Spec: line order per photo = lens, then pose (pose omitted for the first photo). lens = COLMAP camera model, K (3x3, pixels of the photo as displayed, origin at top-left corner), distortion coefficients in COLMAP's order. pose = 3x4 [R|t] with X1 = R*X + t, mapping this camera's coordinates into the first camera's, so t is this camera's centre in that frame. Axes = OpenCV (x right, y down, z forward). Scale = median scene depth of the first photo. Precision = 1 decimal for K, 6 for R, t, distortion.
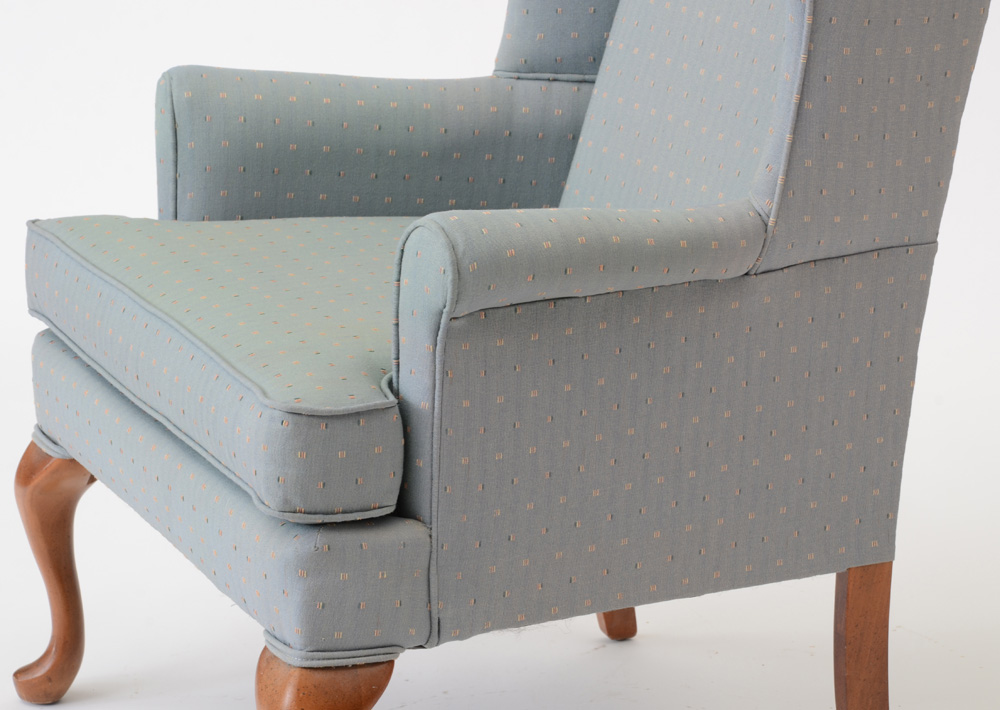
lens RADIAL K [[3358.1, 0, 504.4], [0, 3358.1, 363.2], [0, 0, 1]] dist [0.823176, 0.000000]
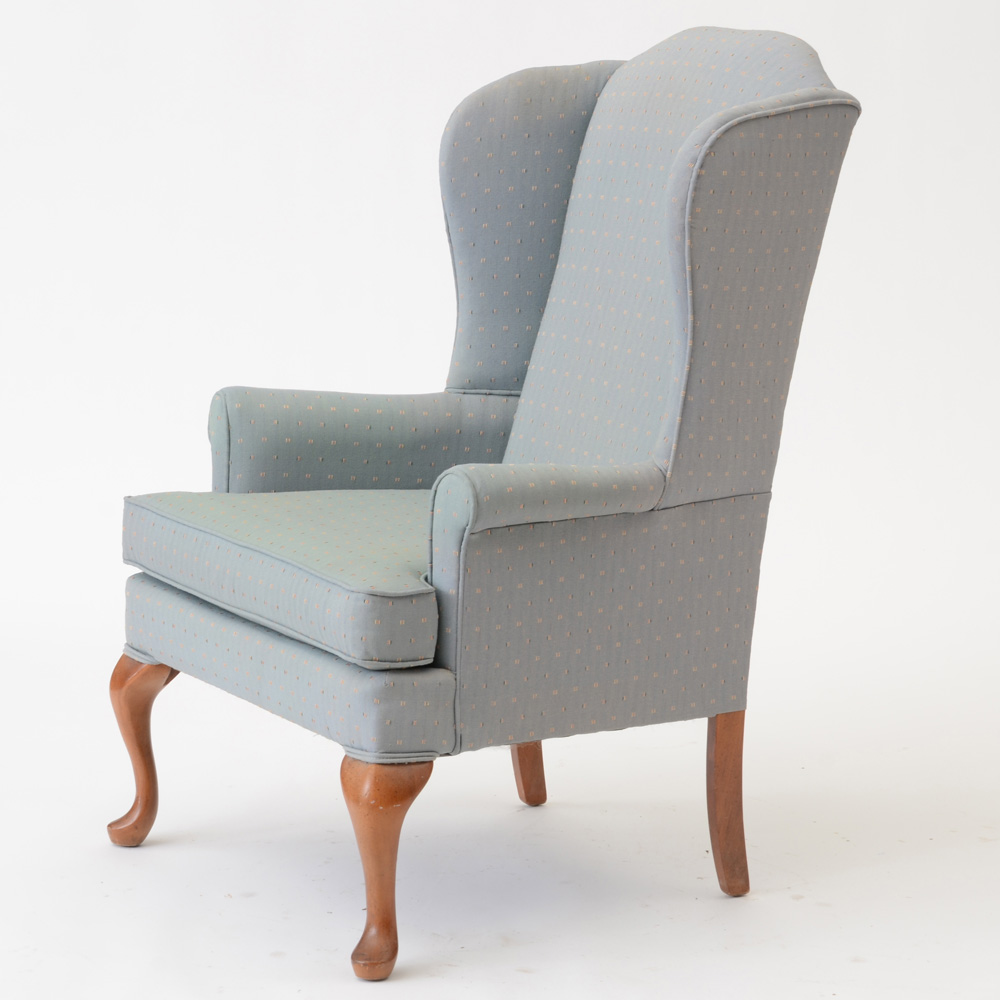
lens RADIAL K [[4077.2, 0, 503.0], [0, 4077.2, 501.2], [0, 0, 1]] dist [0.310113, 0.000000]
pose [[0.994808, -0.010421, 0.101236, -0.174574], [0.019003, 0.996269, -0.084183, 0.118866], [-0.099981, 0.085670, 0.991294, -0.779617]]
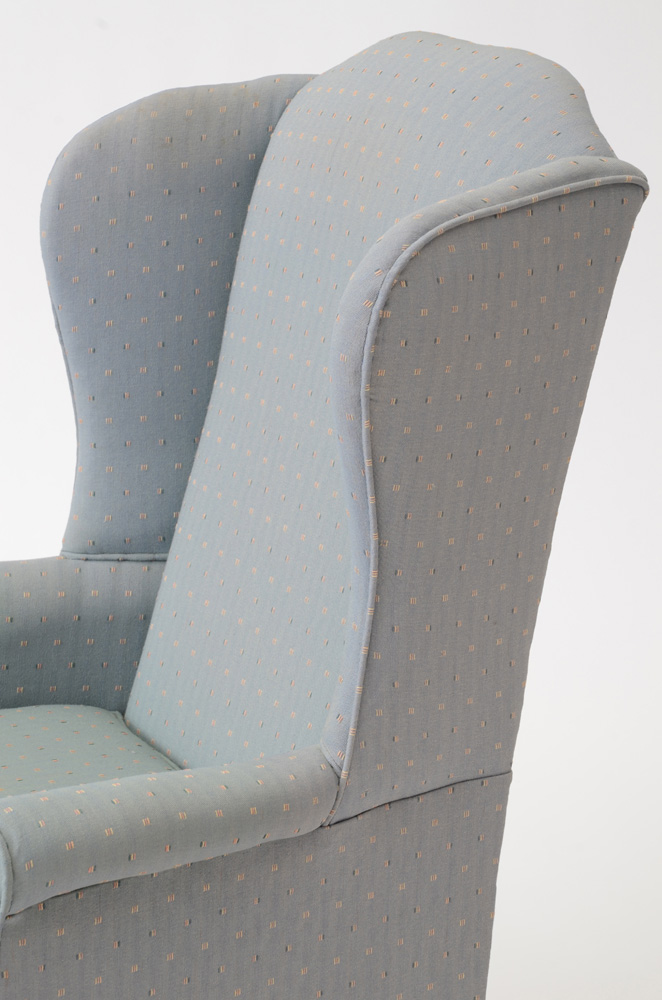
lens RADIAL K [[3143.1, 0, 332.2], [0, 3143.1, 492.9], [0, 0, 1]] dist [0.862130, 0.000000]
pose [[0.997416, -0.025049, 0.067330, 0.016007], [0.024398, 0.999647, 0.010477, -0.128131], [-0.067568, -0.008808, 0.997676, 0.091533]]
